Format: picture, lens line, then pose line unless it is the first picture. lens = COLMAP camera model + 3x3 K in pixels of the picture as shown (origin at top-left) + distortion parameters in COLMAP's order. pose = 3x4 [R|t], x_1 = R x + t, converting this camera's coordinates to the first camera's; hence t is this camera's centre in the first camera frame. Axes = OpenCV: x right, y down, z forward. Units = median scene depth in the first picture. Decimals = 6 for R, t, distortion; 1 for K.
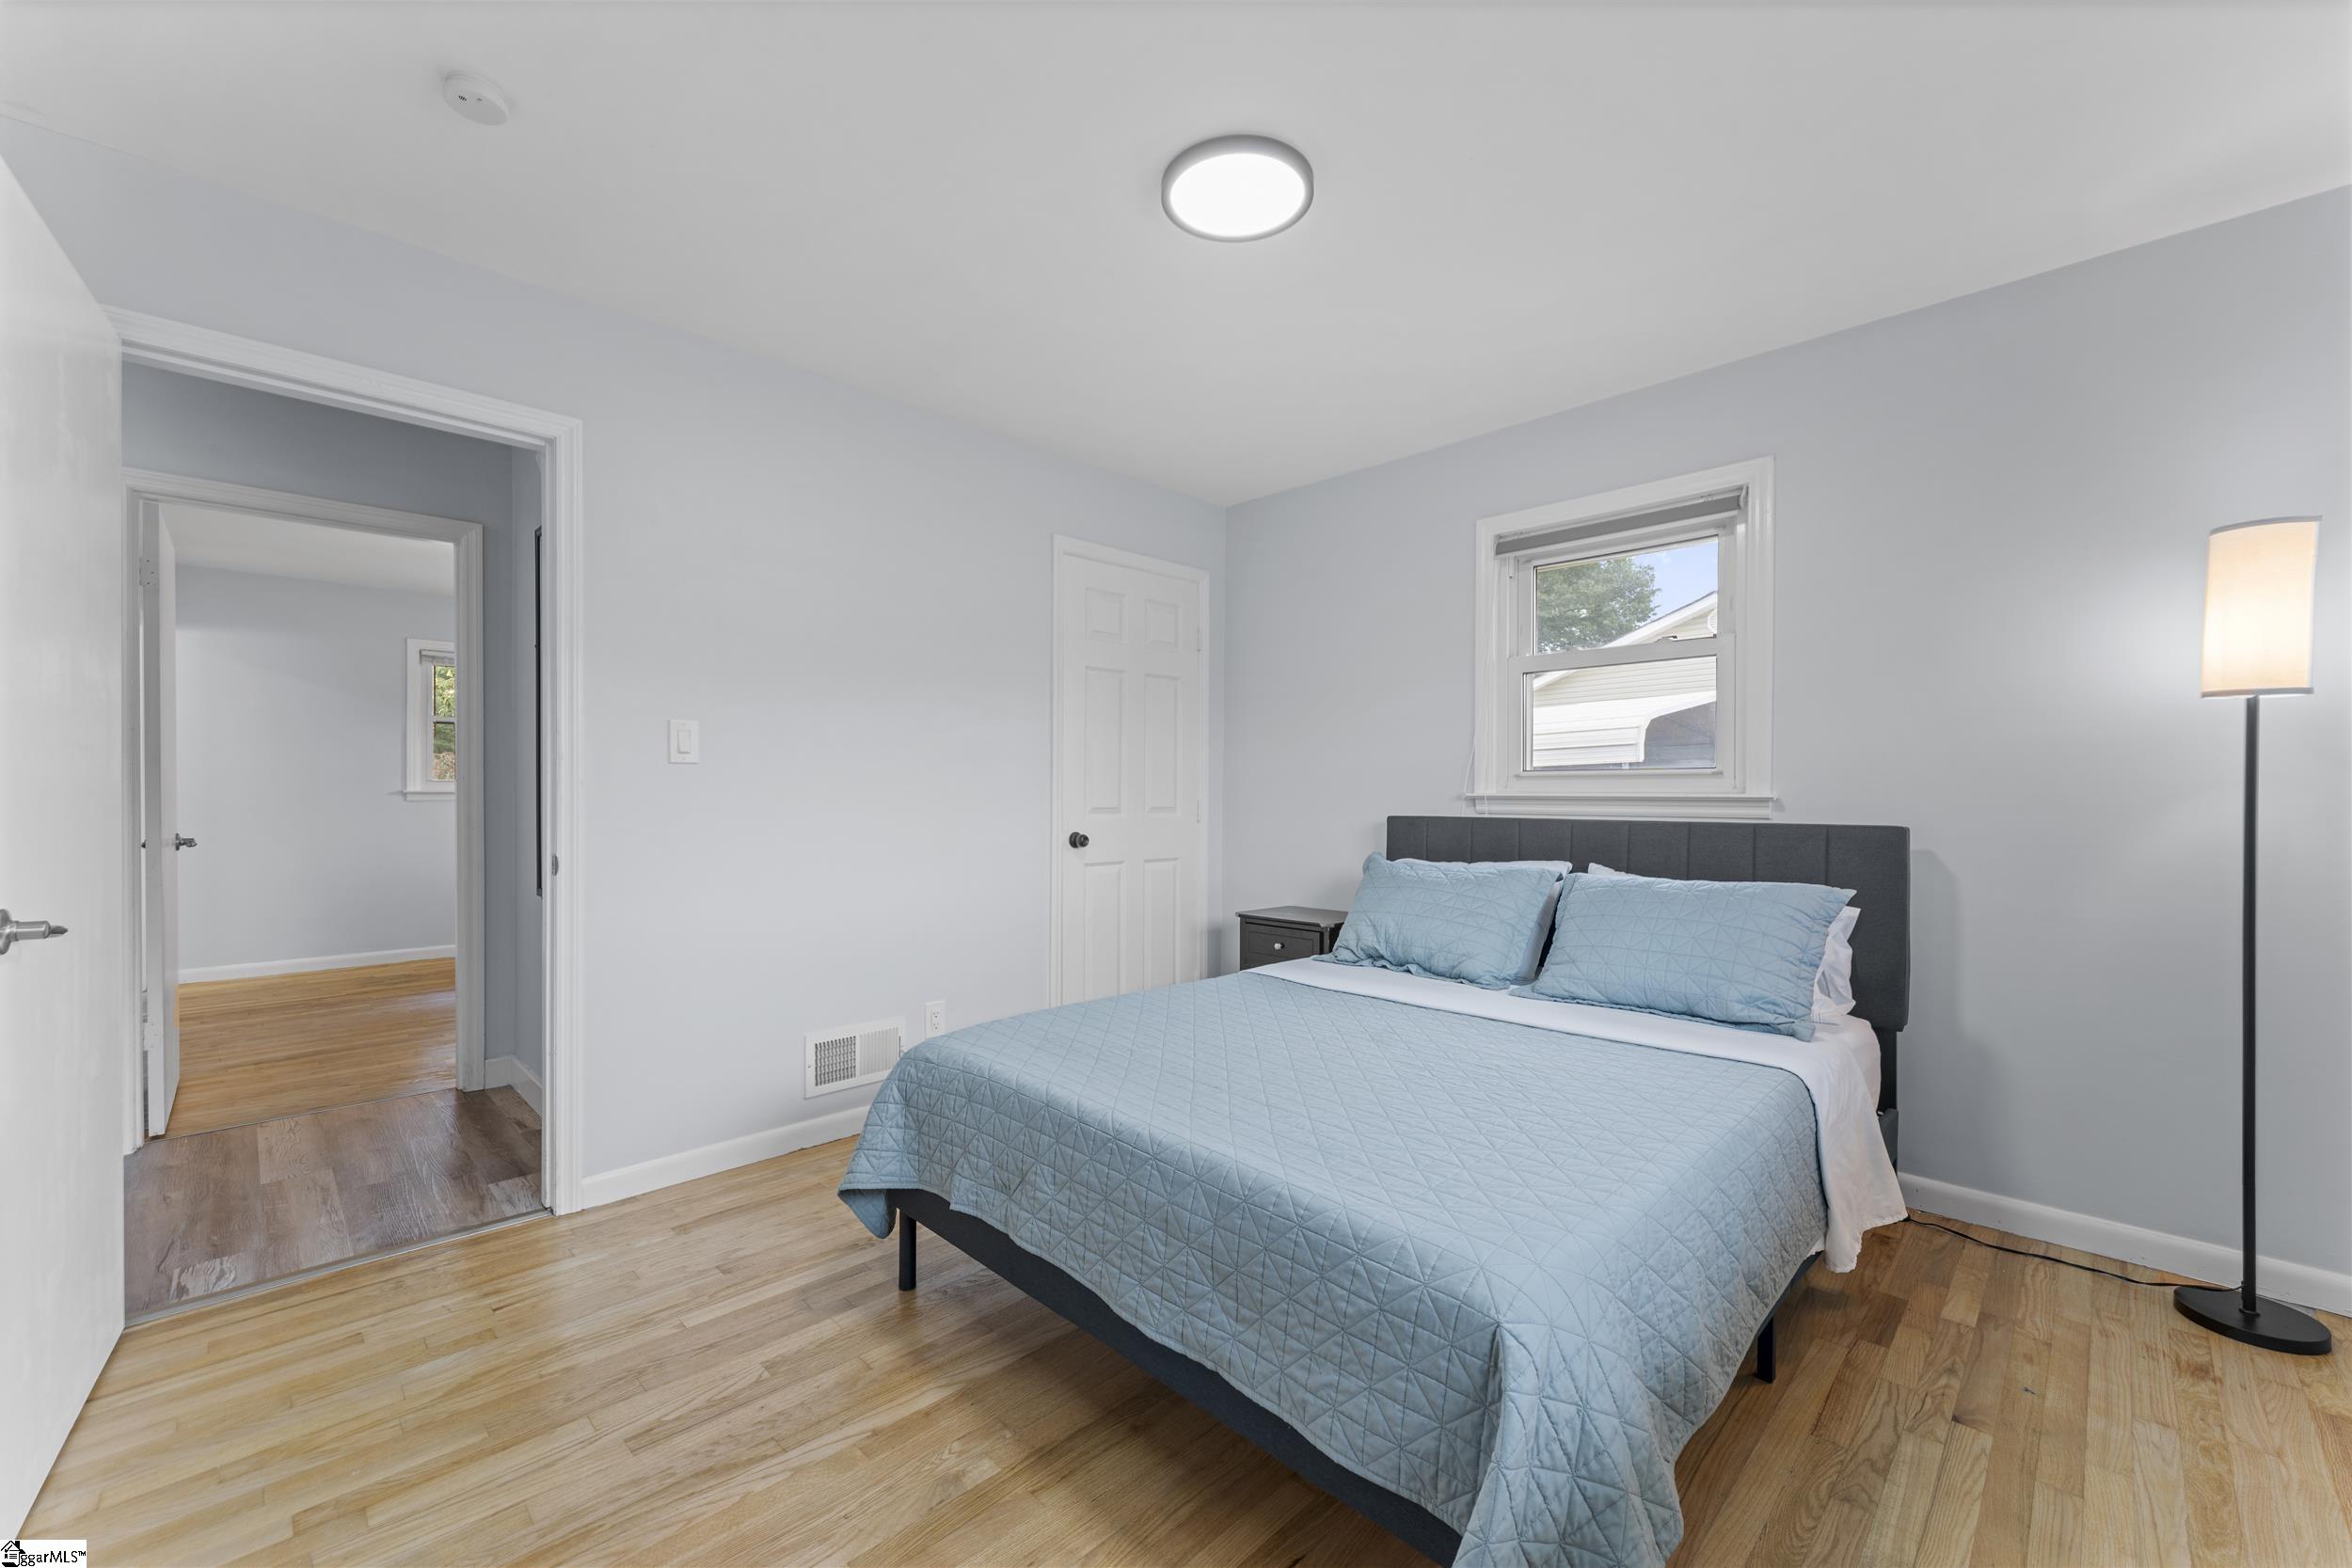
lens RADIAL K [[926.5, 0, 1178.9], [0, 926.5, 798.3], [0, 0, 1]] dist [0.000440, 0.000061]
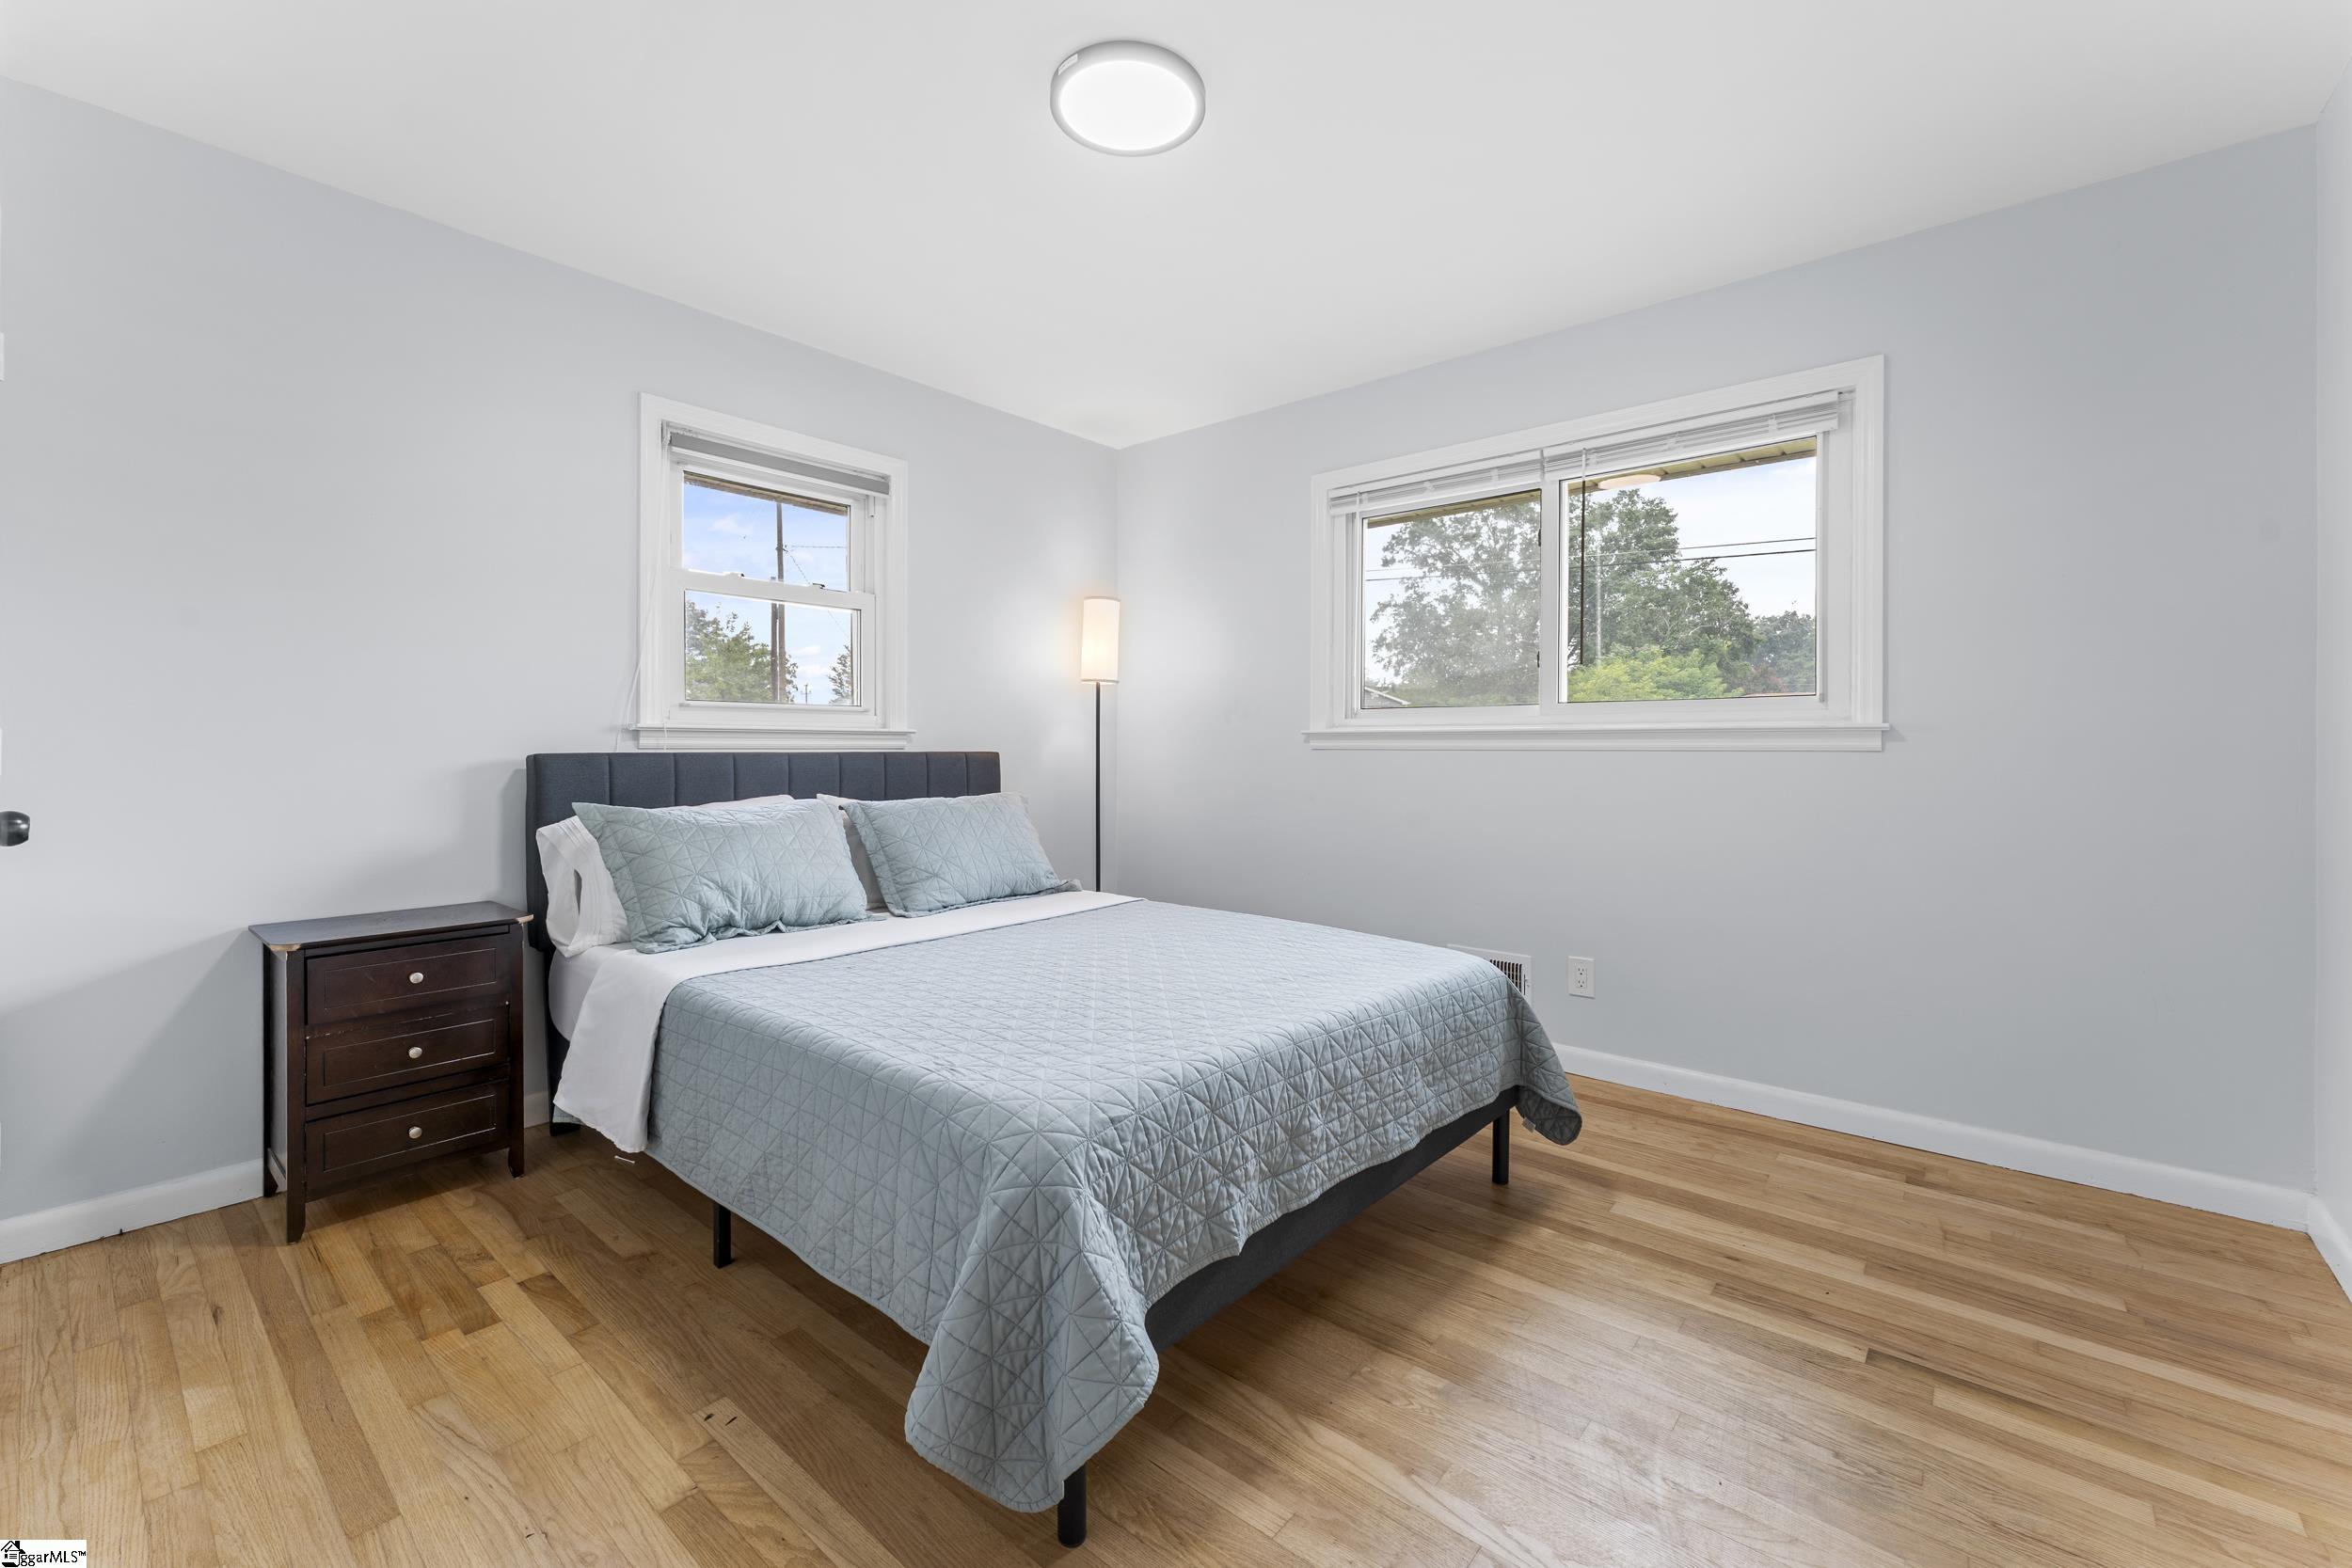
lens RADIAL K [[958.9, 0, 1141.6], [0, 958.9, 743.5], [0, 0, 1]] dist [0.001087, 0.000275]
pose [[-0.047760, -0.000026, 0.998859, -0.717826], [0.002353, 0.999997, 0.000139, 0.016713], [-0.998856, 0.002357, -0.047760, 0.779349]]
